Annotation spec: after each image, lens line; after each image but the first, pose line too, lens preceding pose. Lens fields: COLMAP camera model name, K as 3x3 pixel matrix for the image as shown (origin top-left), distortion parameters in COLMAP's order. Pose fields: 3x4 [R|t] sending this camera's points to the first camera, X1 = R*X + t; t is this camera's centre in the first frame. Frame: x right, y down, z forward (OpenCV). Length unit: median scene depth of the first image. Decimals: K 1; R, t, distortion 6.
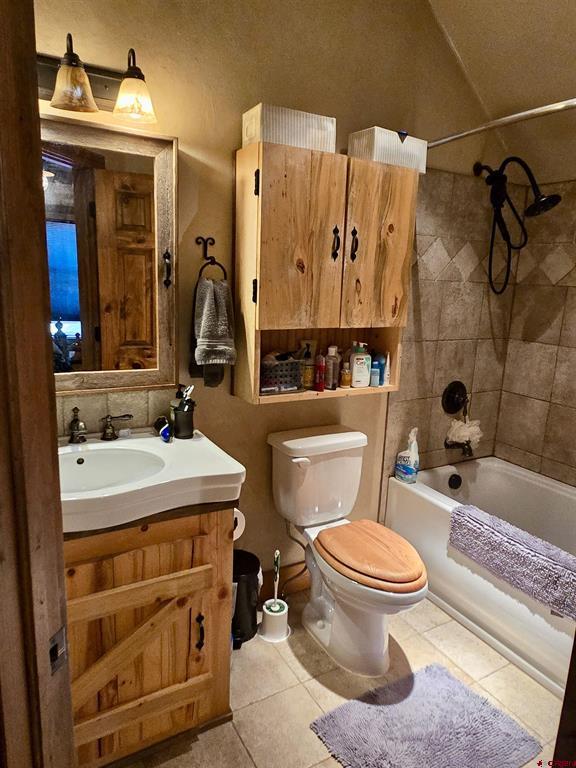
lens RADIAL K [[519.2, 0, 287.8], [0, 519.2, 384.9], [0, 0, 1]] dist [0.005850, 0.007915]
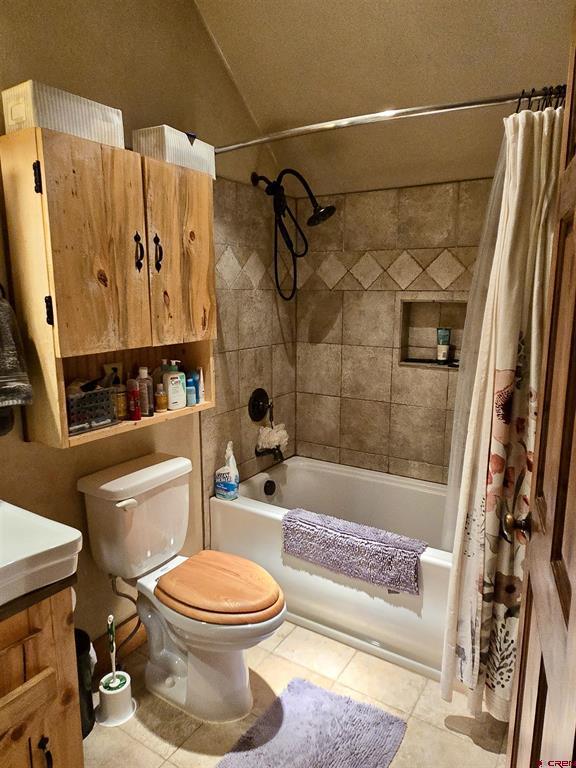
lens RADIAL K [[520.2, 0, 287.7], [0, 520.2, 384.0], [0, 0, 1]] dist [0.007961, -0.001009]
pose [[0.888027, -0.120636, 0.443683, -0.096585], [0.130423, 0.991422, 0.008523, -0.022770], [-0.440905, 0.050298, 0.896143, 0.100050]]
